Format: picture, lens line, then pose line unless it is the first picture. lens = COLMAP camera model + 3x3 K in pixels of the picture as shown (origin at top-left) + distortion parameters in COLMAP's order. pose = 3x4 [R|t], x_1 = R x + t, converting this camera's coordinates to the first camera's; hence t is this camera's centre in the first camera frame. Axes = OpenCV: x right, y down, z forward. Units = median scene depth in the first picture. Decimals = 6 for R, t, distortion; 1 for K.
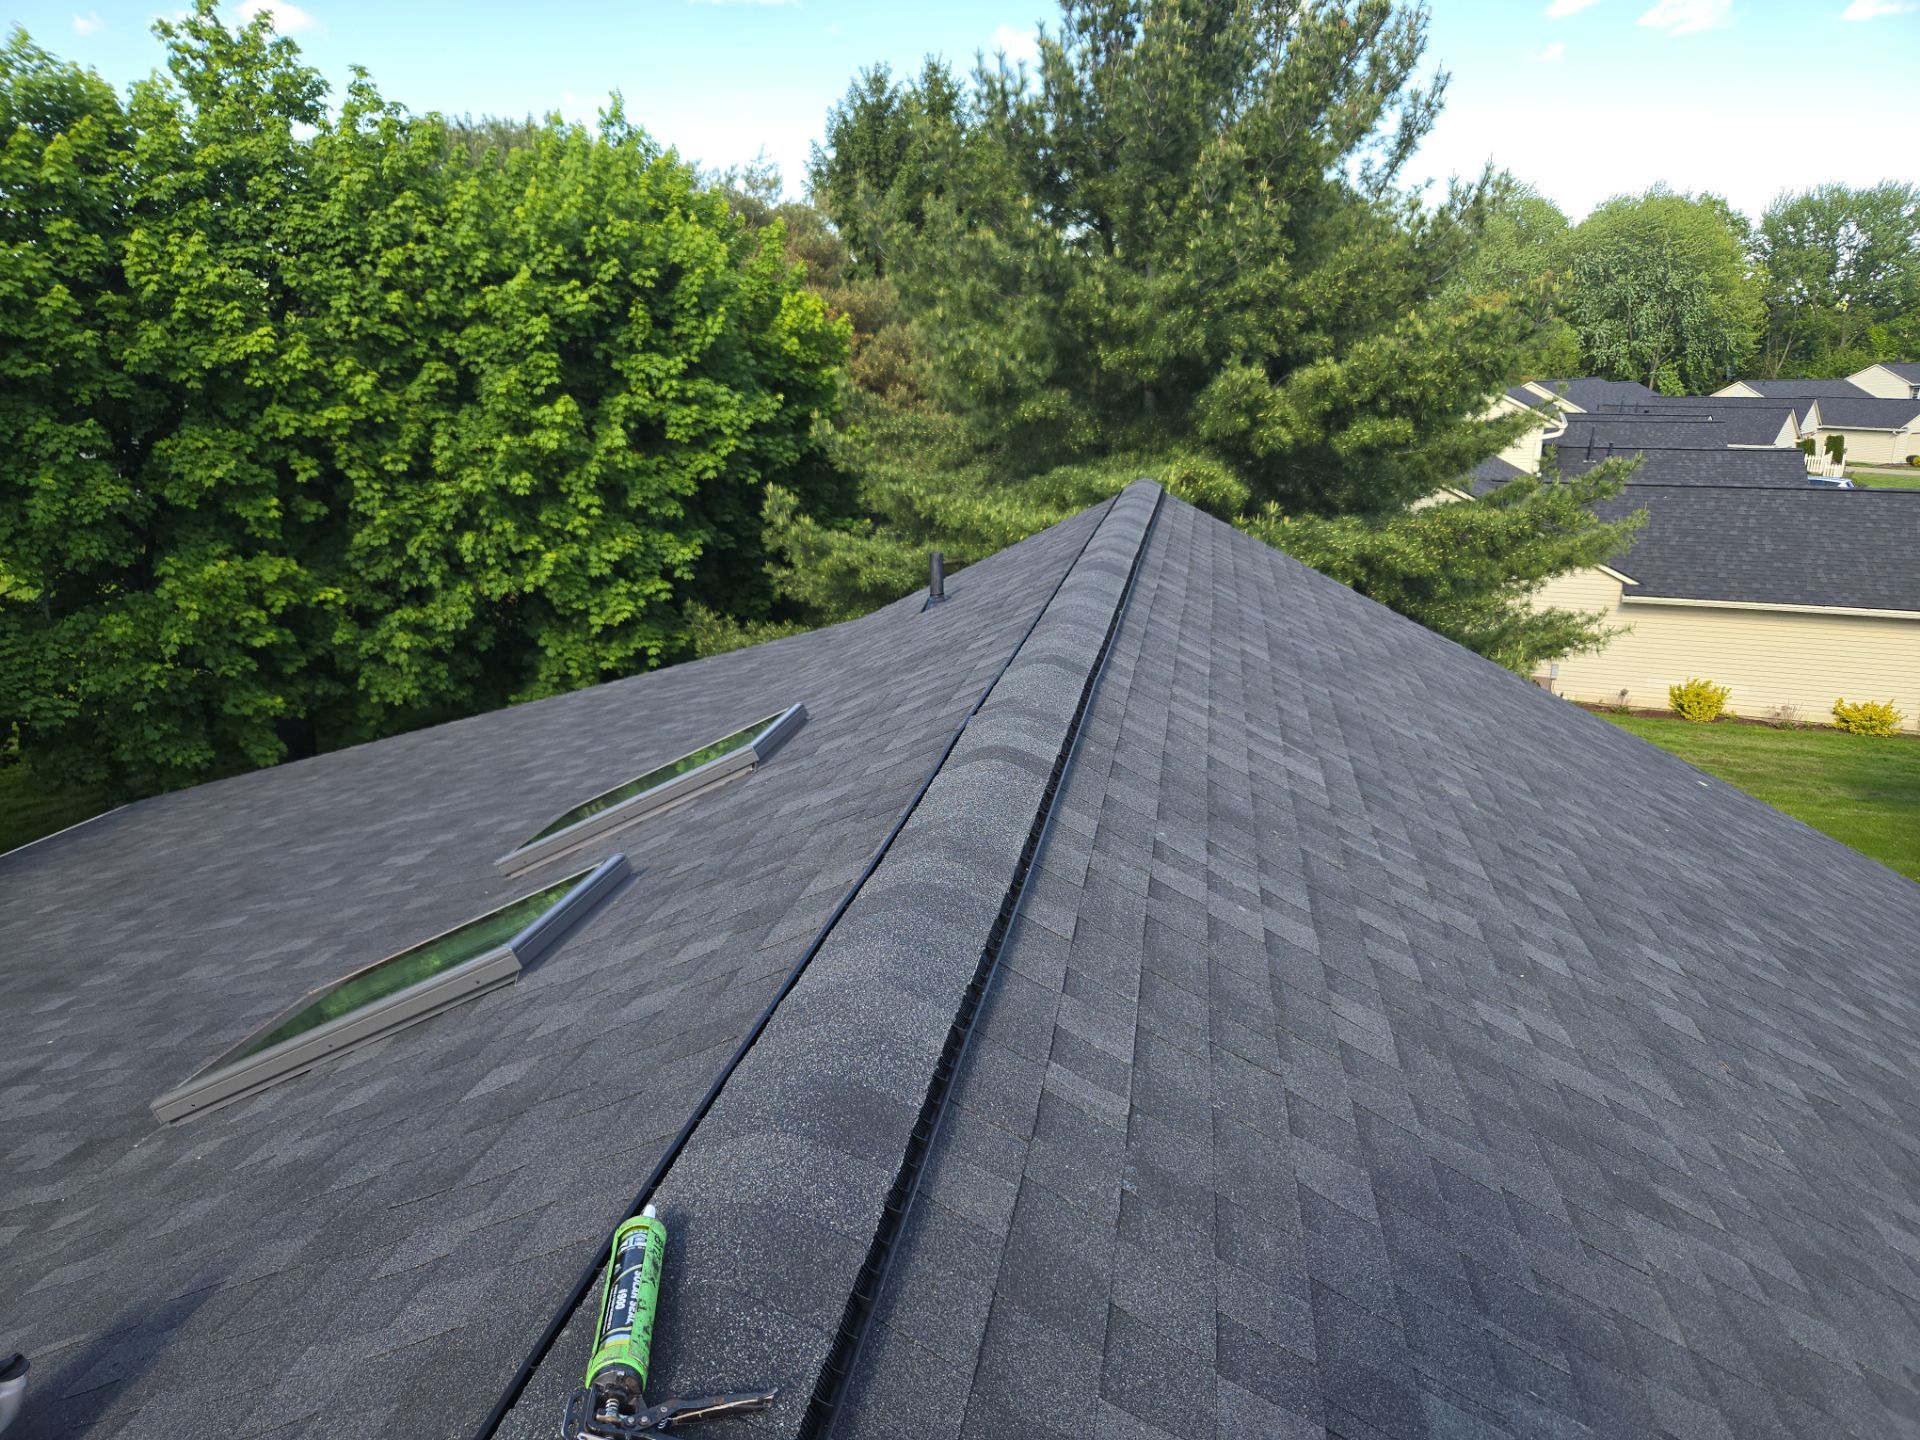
lens RADIAL K [[1307.0, 0, 963.8], [0, 1307.0, 720.7], [0, 0, 1]] dist [0.072366, -0.048269]
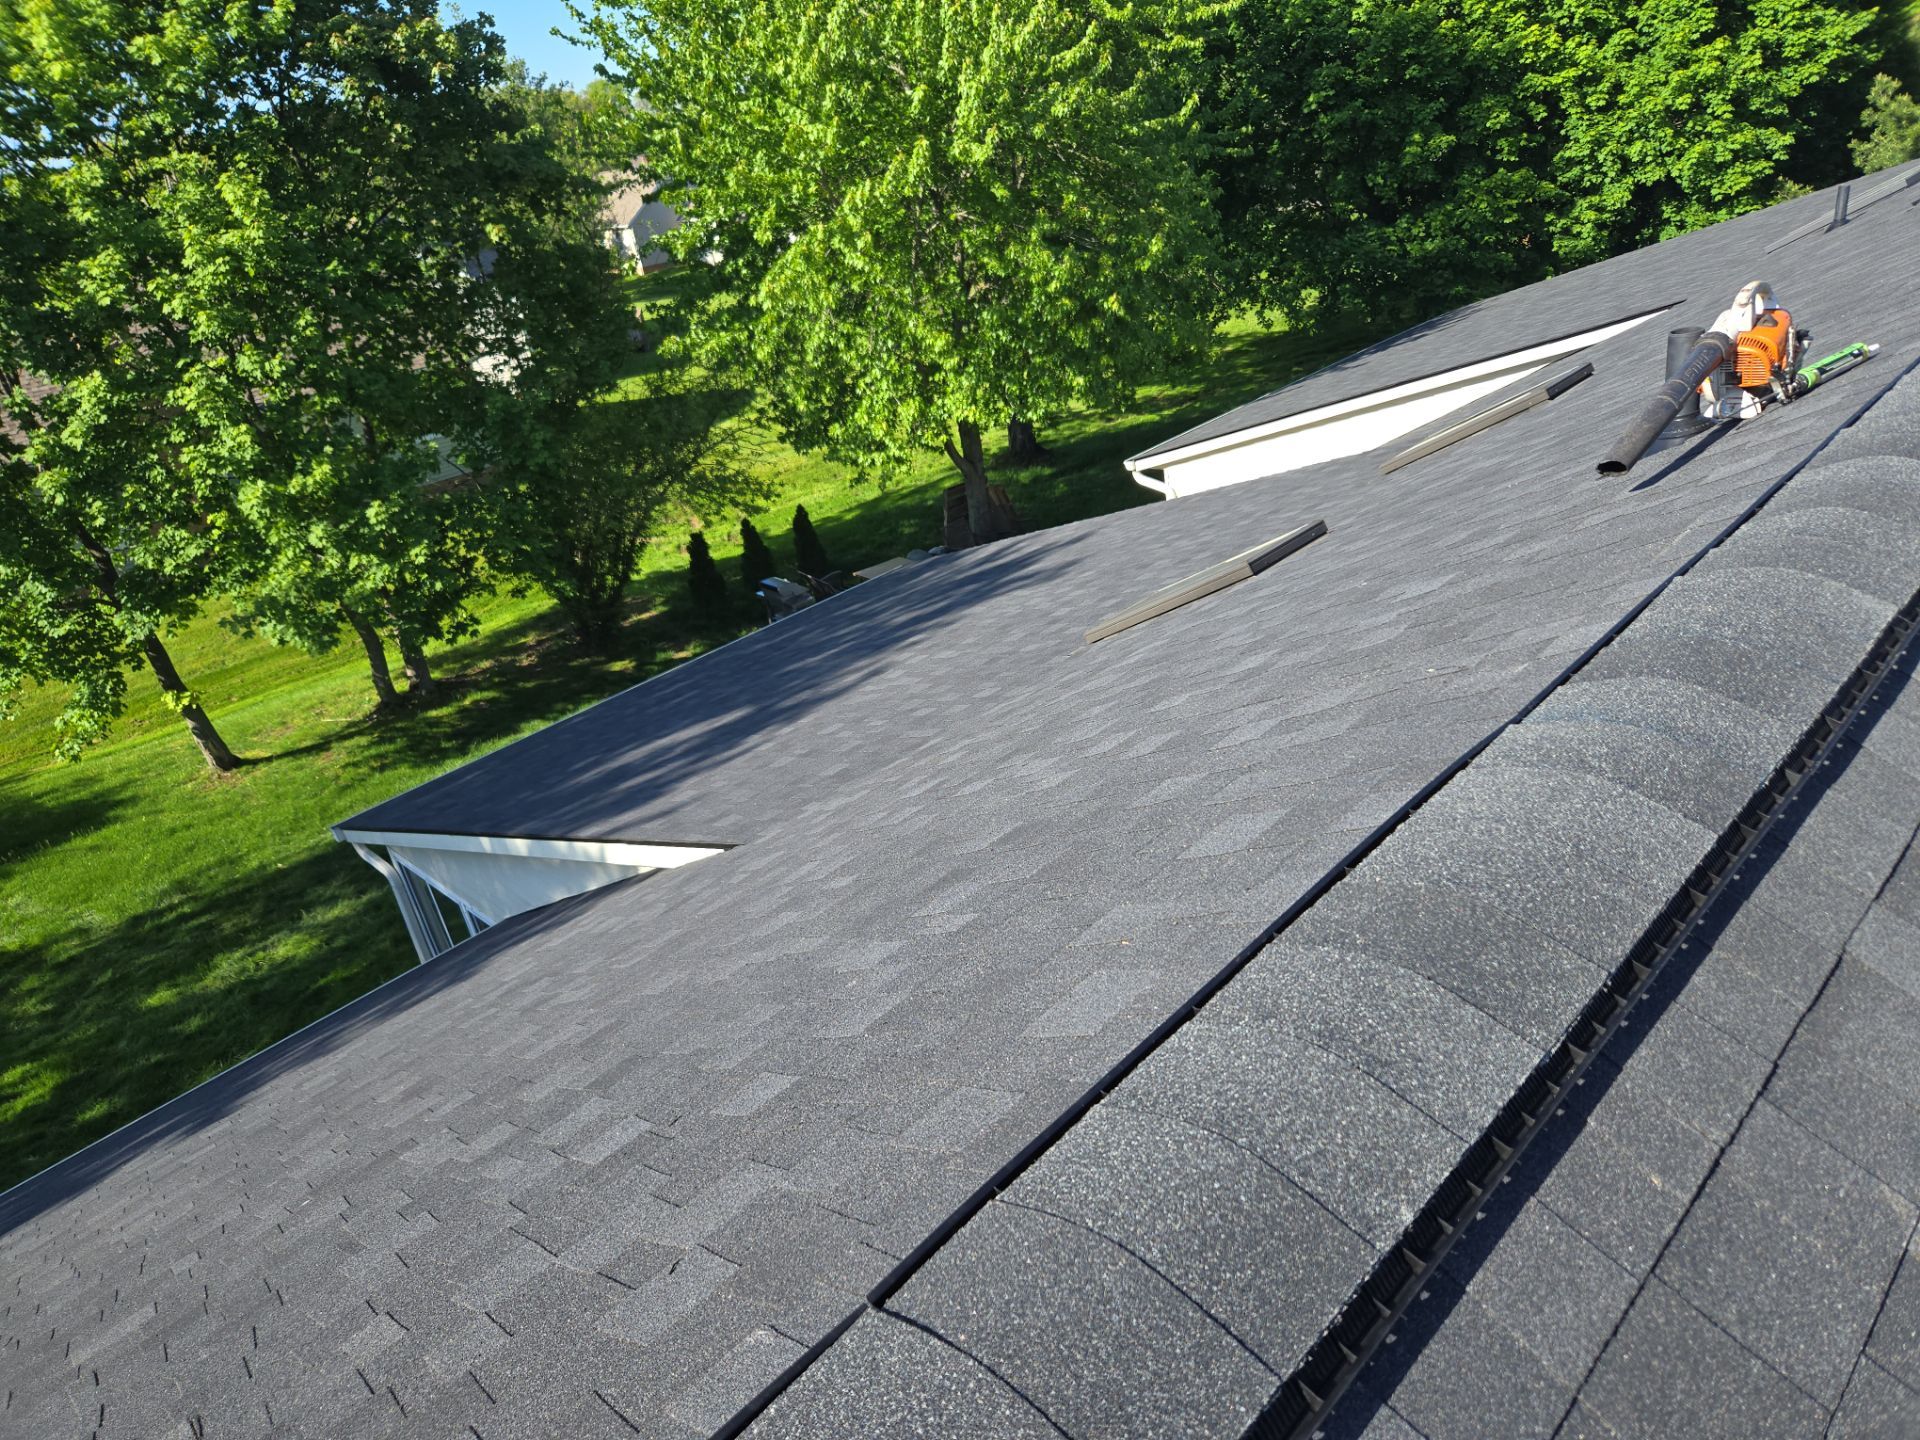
lens RADIAL K [[1307.0, 0, 947.6], [0, 1307.0, 711.2], [0, 0, 1]] dist [0.072366, -0.048269]
pose [[0.806943, 0.124684, -0.577319, -0.027664], [0.000624, 0.977283, 0.211936, 0.185906], [0.590629, -0.171380, 0.788534, -0.876157]]
